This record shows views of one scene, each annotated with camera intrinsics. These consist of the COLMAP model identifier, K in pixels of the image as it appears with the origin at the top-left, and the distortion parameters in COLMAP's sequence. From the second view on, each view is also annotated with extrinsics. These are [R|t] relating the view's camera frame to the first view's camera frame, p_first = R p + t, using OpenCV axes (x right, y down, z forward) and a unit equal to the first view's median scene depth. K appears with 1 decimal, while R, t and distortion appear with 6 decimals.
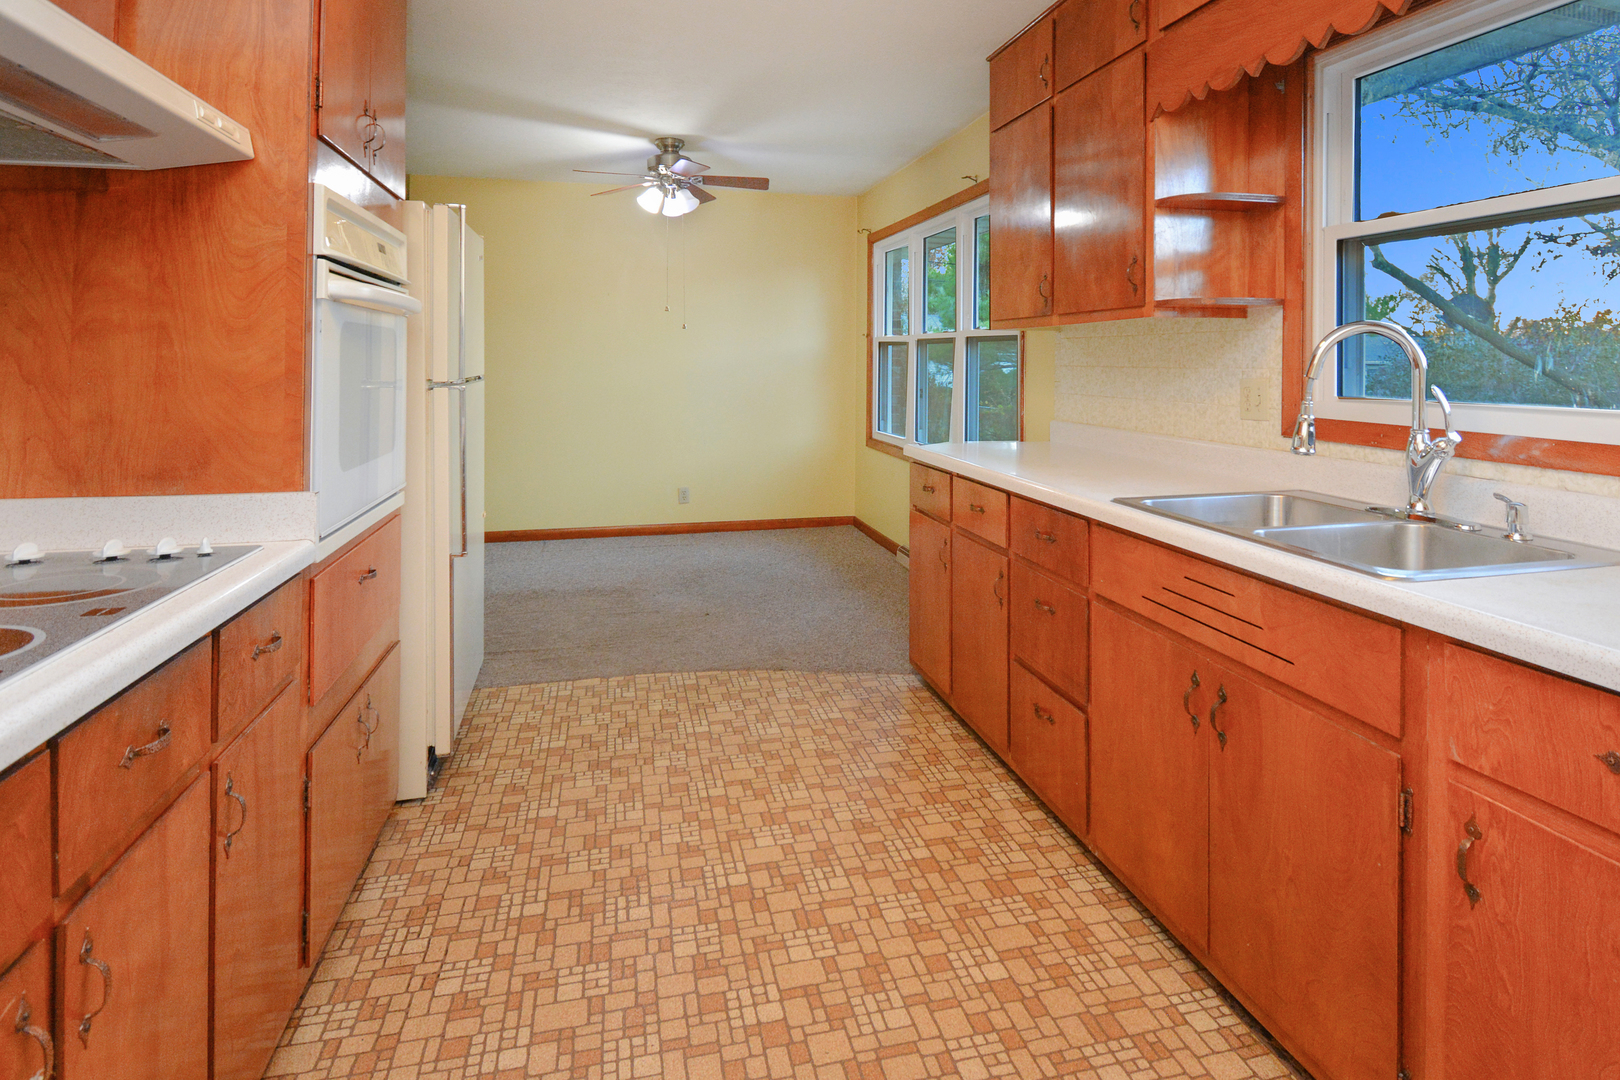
lens RADIAL K [[910.4, 0, 879.4], [0, 910.4, 363.0], [0, 0, 1]] dist [-0.006391, -0.006467]
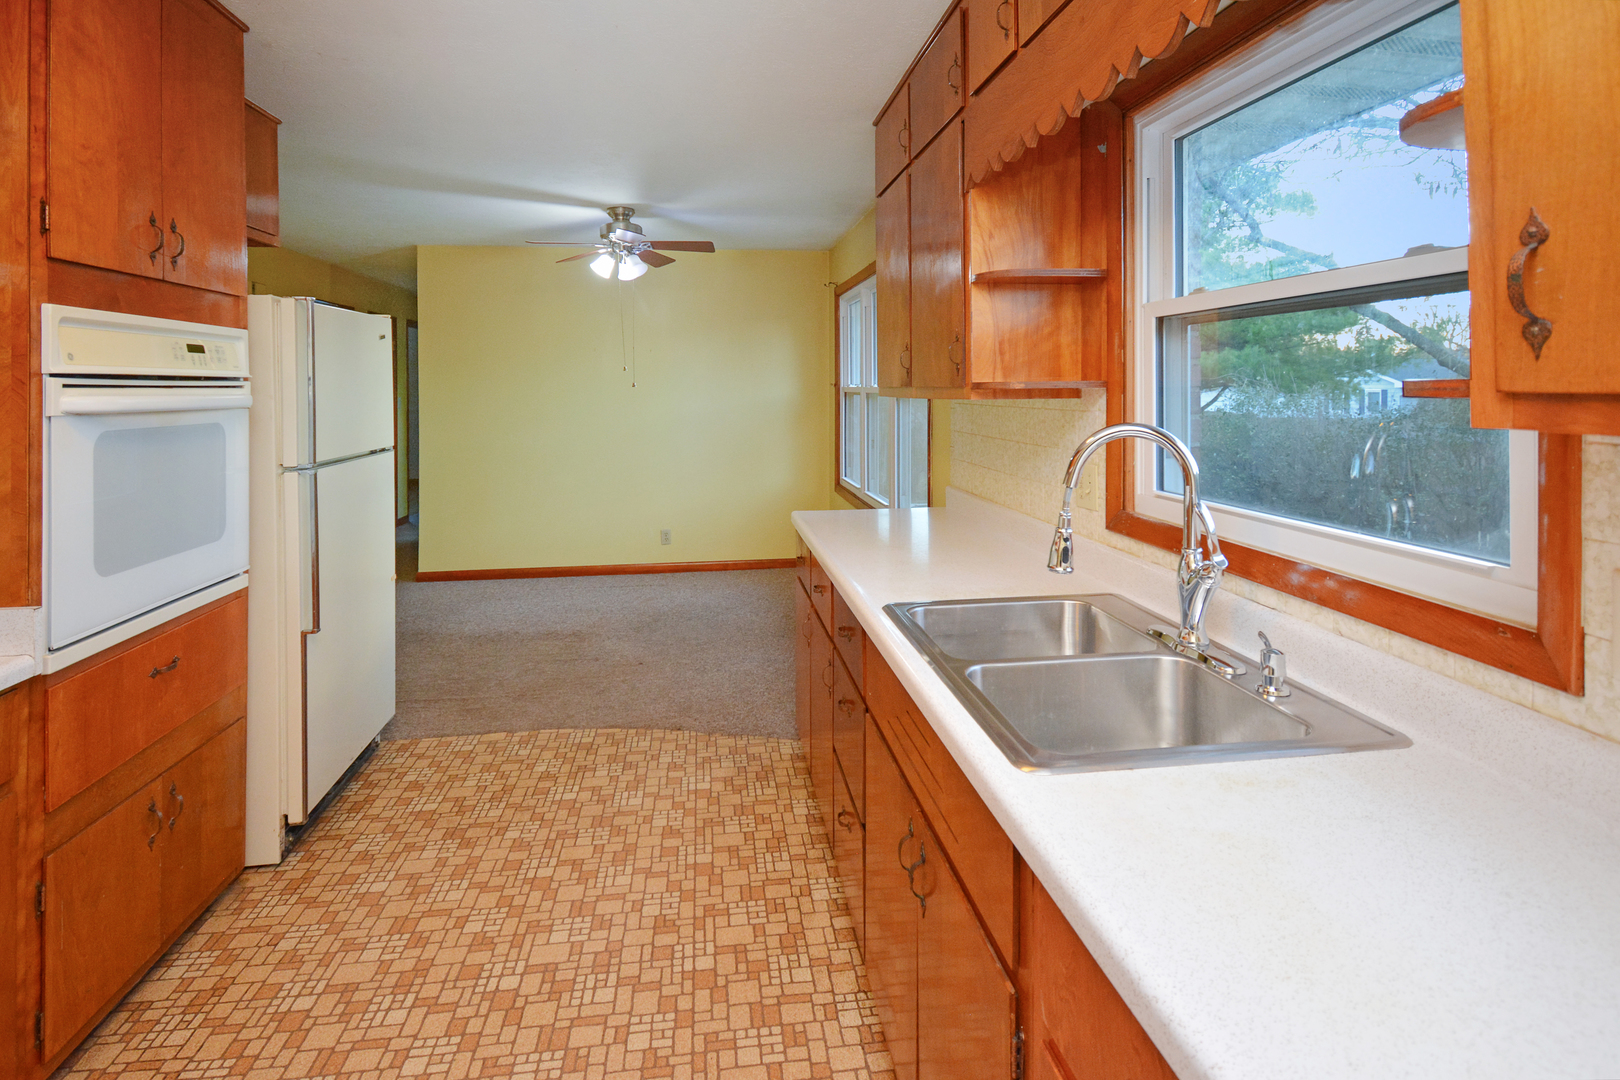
lens RADIAL K [[847.8, 0, 837.6], [0, 847.8, 387.0], [0, 0, 1]] dist [0.000905, -0.006741]
pose [[0.992983, -0.010738, -0.117767, 0.321436], [0.010277, 0.999937, -0.004520, -0.073612], [0.117808, 0.003278, 0.993031, 0.127878]]
